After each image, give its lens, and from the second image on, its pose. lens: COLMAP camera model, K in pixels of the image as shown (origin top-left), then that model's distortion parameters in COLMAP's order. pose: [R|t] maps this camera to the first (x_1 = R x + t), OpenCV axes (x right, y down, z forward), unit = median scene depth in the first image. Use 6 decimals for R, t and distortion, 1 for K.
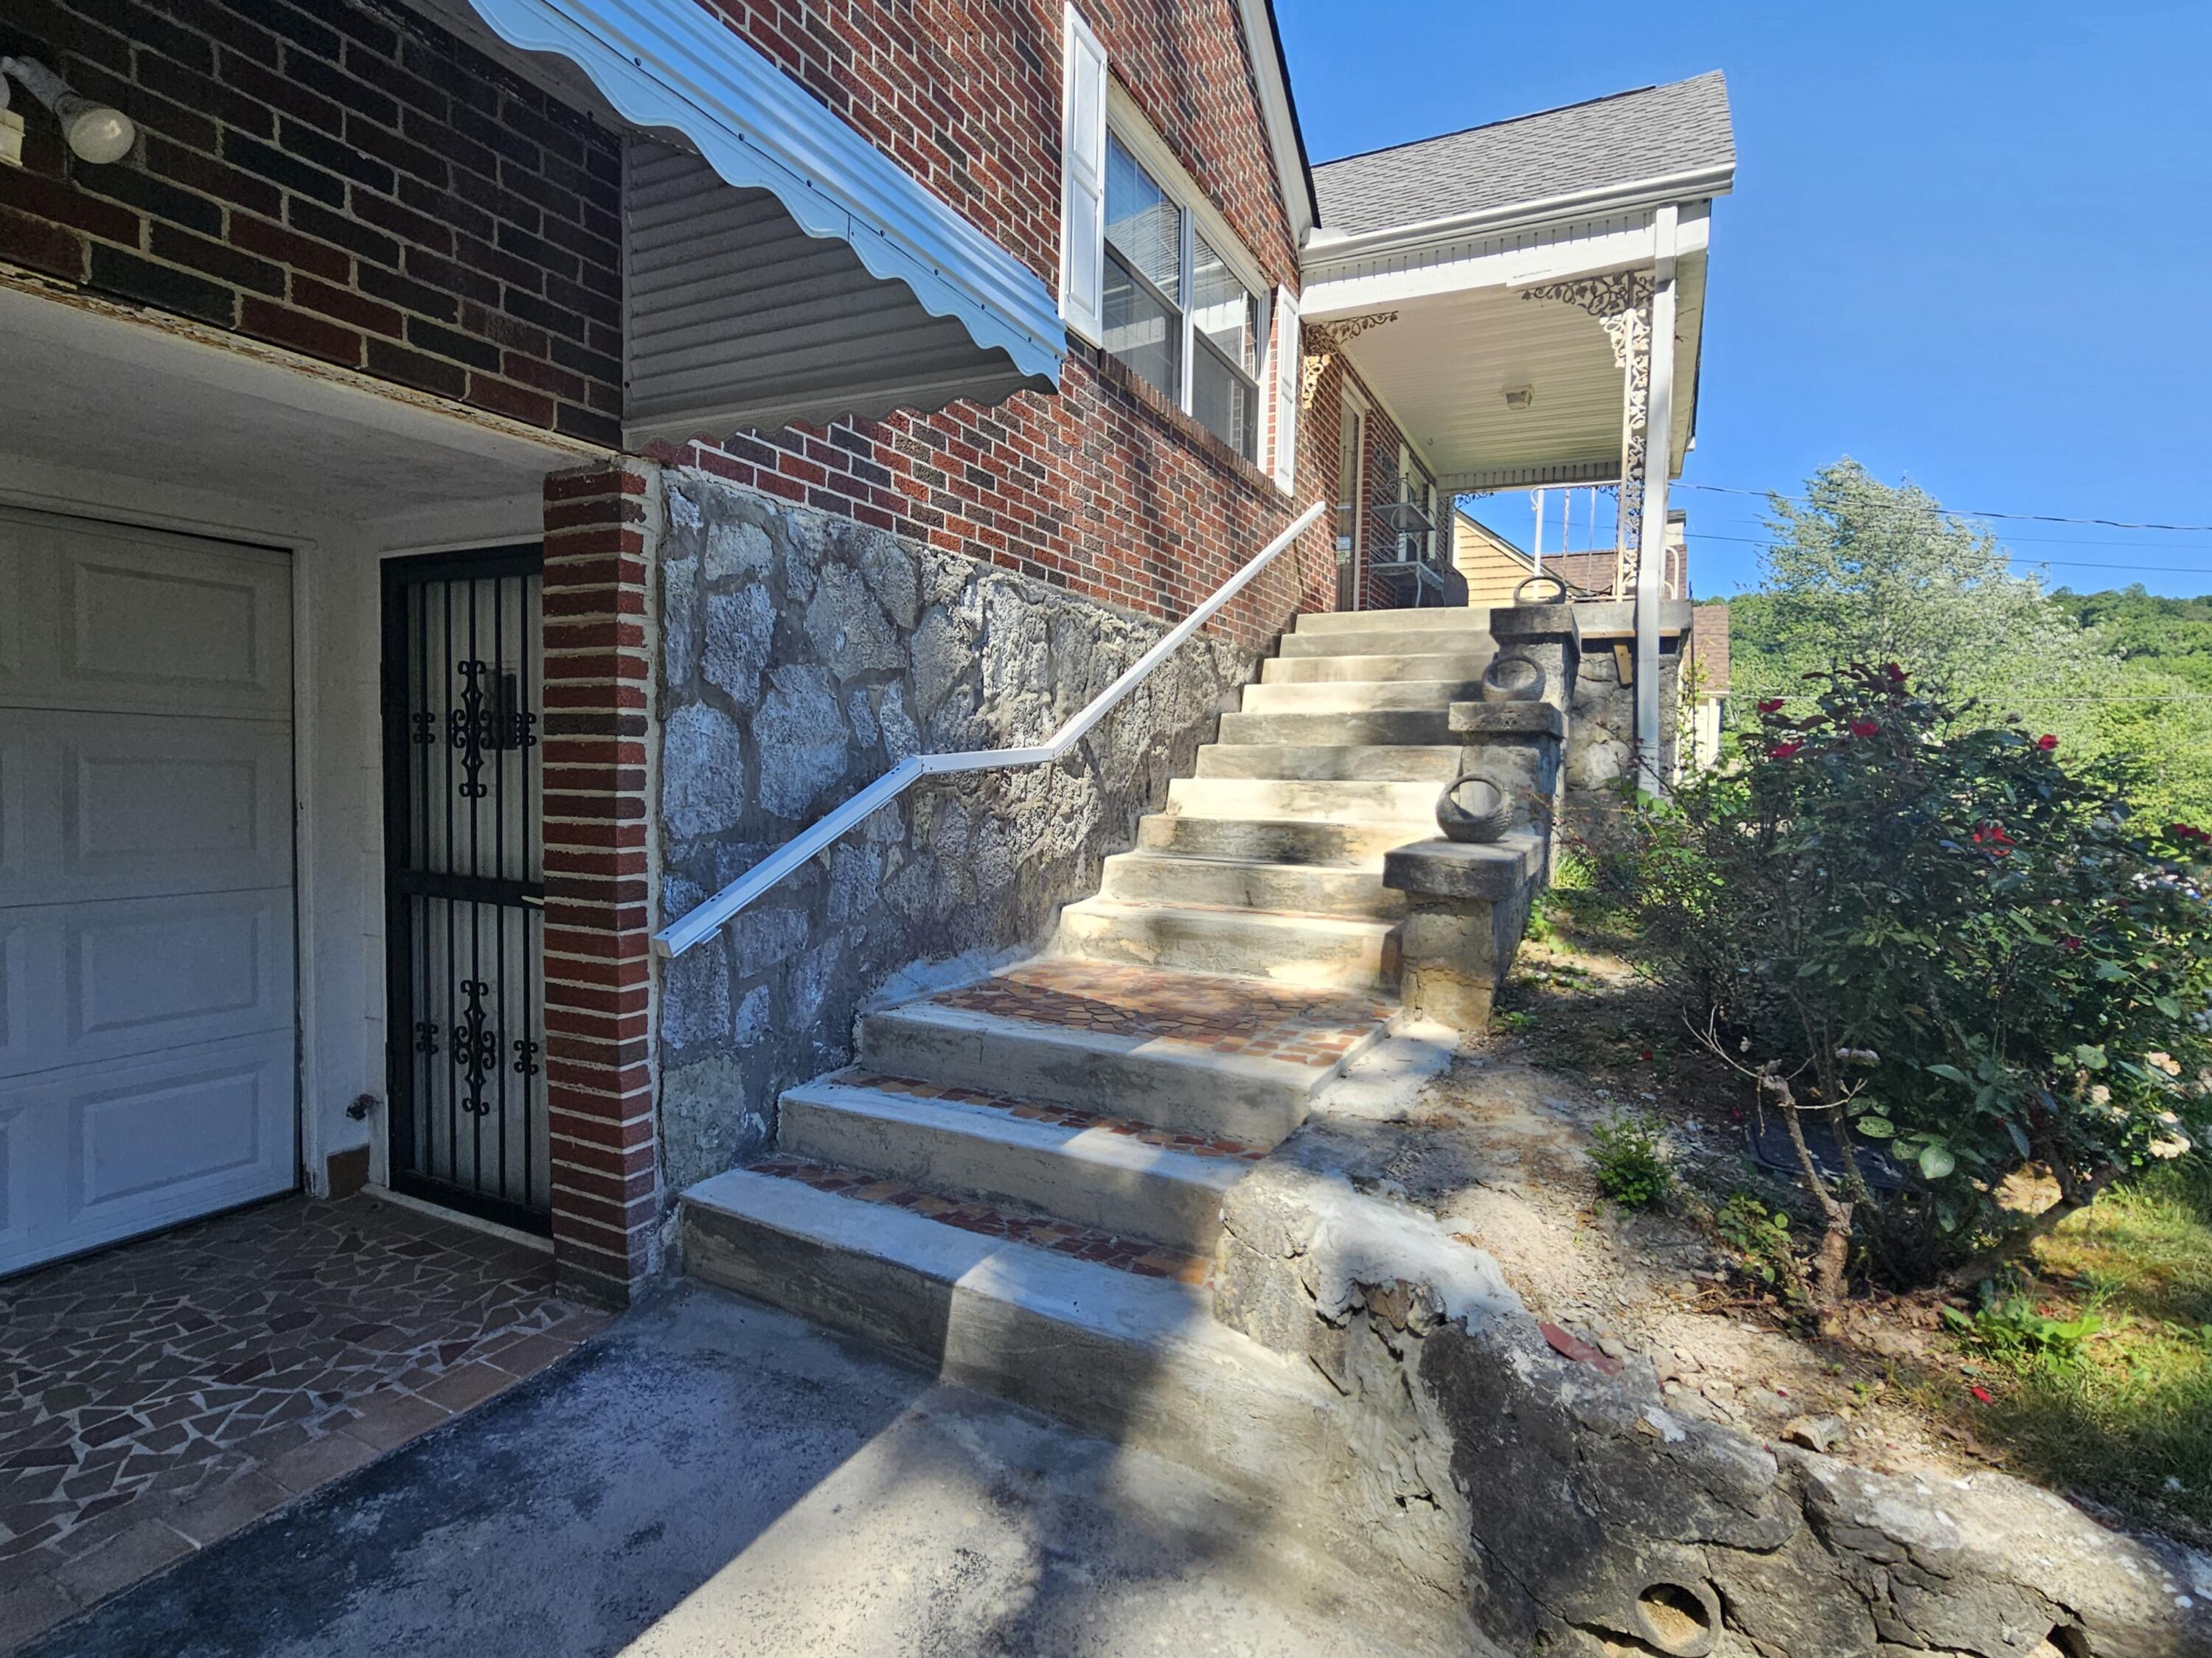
lens RADIAL K [[1097.5, 0, 1107.5], [0, 1097.5, 821.4], [0, 0, 1]] dist [-0.003548, 0.000278]
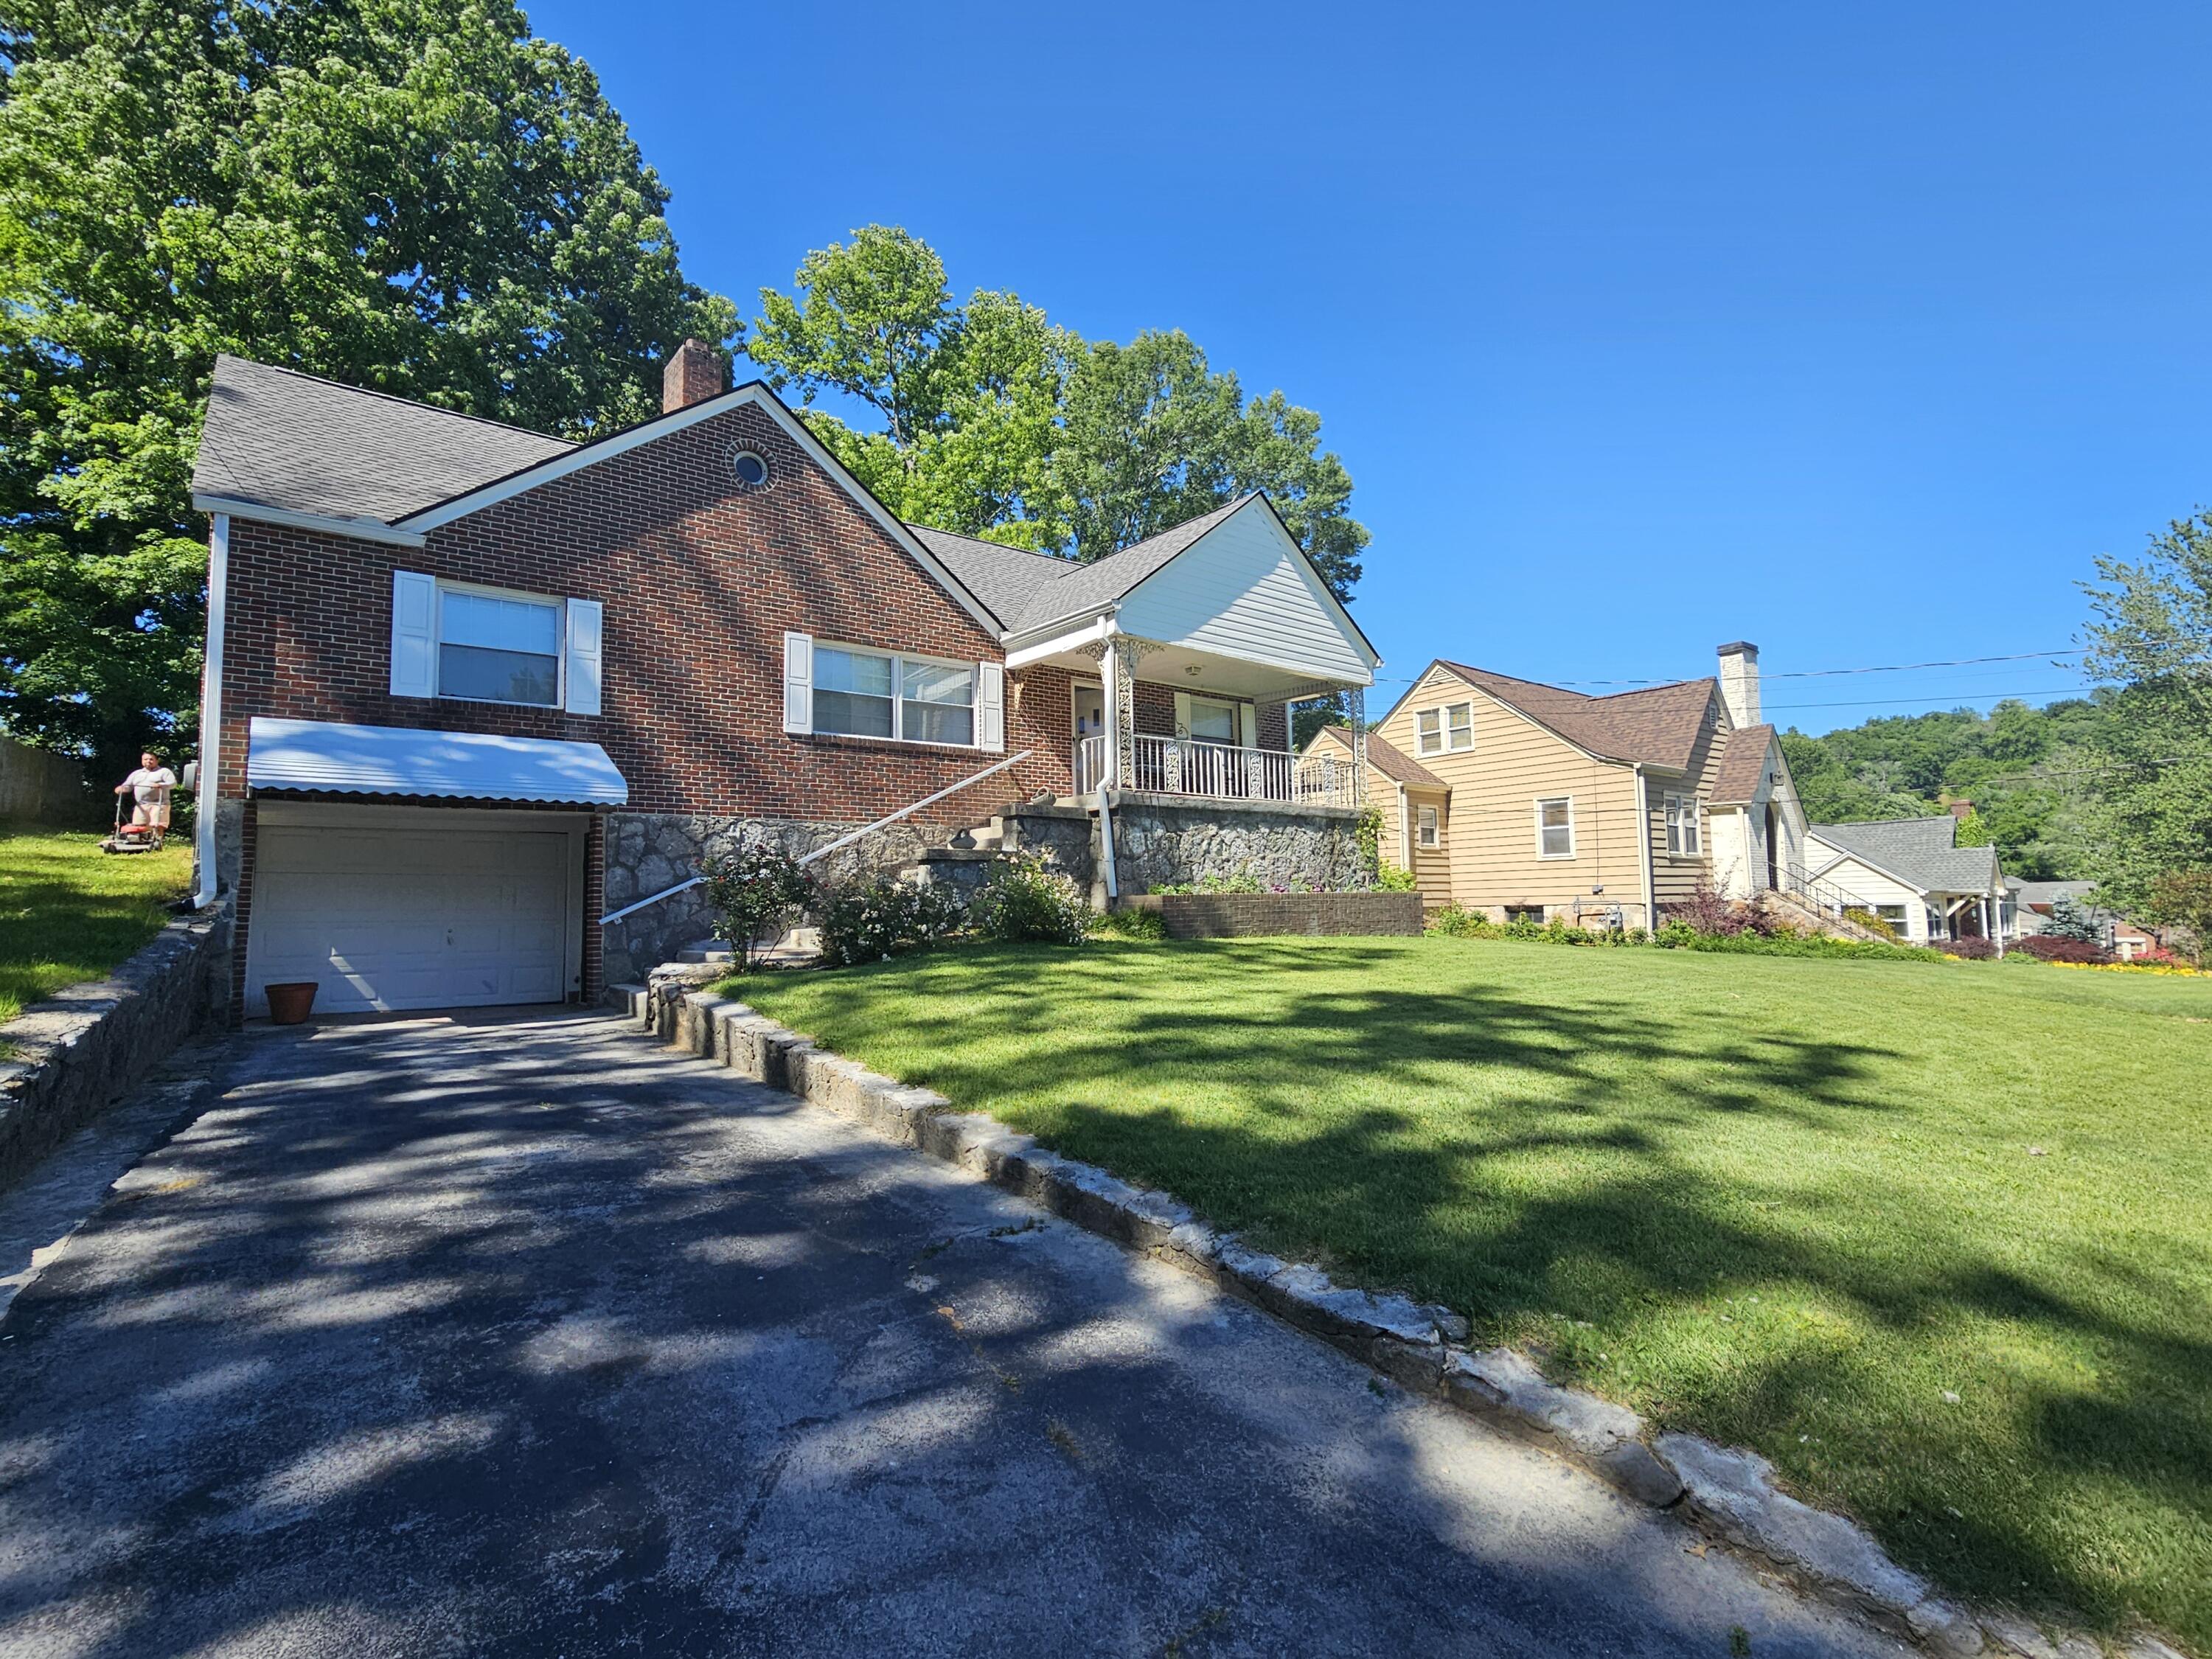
lens RADIAL K [[1043.7, 0, 1109.3], [0, 1043.7, 826.4], [0, 0, 1]] dist [-0.002876, -0.000359]
pose [[0.914351, -0.069969, -0.398830, 2.326823], [0.018048, 0.991021, -0.132484, 0.238538], [0.404519, 0.113939, 0.907404, -1.482083]]
